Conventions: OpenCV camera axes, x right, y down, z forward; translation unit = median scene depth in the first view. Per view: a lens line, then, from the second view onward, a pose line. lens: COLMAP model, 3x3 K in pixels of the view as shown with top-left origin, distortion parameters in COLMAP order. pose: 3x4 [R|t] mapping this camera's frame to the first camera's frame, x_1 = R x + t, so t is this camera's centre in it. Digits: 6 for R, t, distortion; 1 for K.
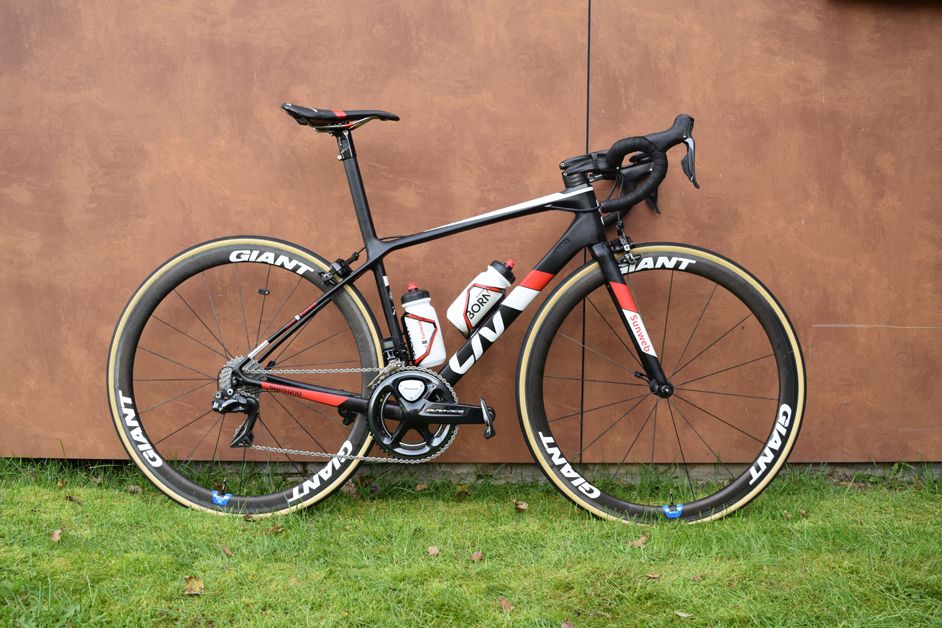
lens RADIAL K [[895.9, 0, 475.5], [0, 895.9, 307.7], [0, 0, 1]] dist [-0.072055, 0.000000]
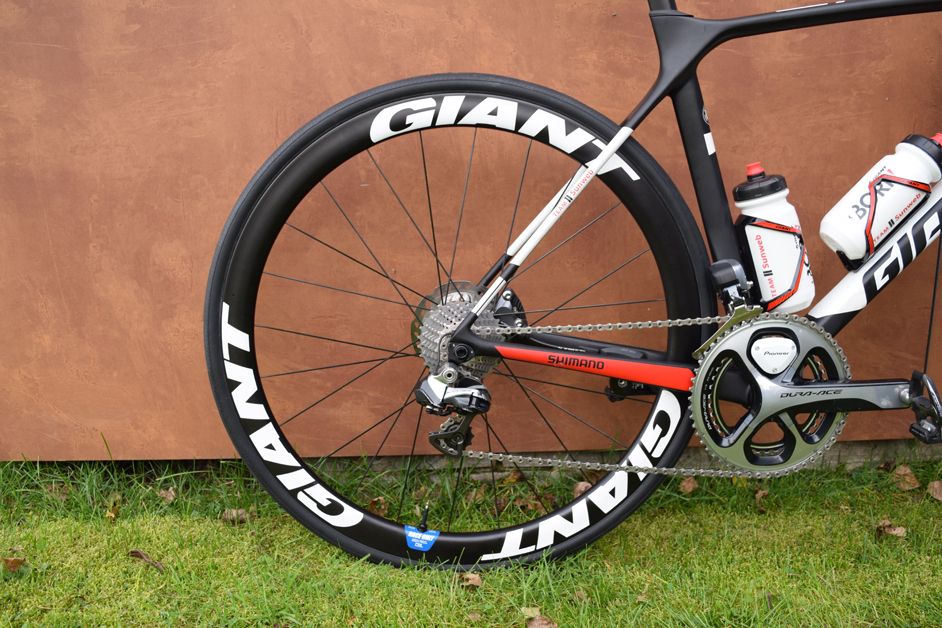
lens RADIAL K [[830.6, 0, 469.7], [0, 830.6, 311.6], [0, 0, 1]] dist [-0.079949, 0.013049]
pose [[0.999001, -0.017134, 0.041261, -0.243758], [0.010695, 0.988401, 0.151488, -0.013464], [-0.043378, -0.150896, 0.987597, 0.453506]]
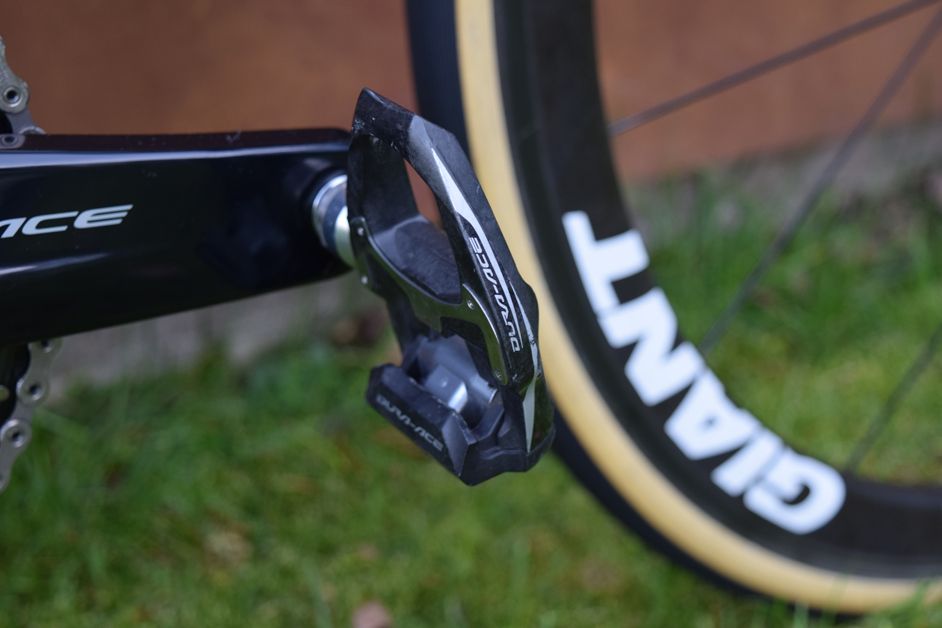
lens RADIAL K [[1682.4, 0, 470.1], [0, 1682.4, 315.3], [0, 0, 1]] dist [-0.034328, 0.000000]
pose [[0.835772, -0.200467, 0.511174, -0.072301], [-0.034755, 0.909788, 0.413615, 0.041399], [-0.547976, -0.363453, 0.753408, 0.740064]]
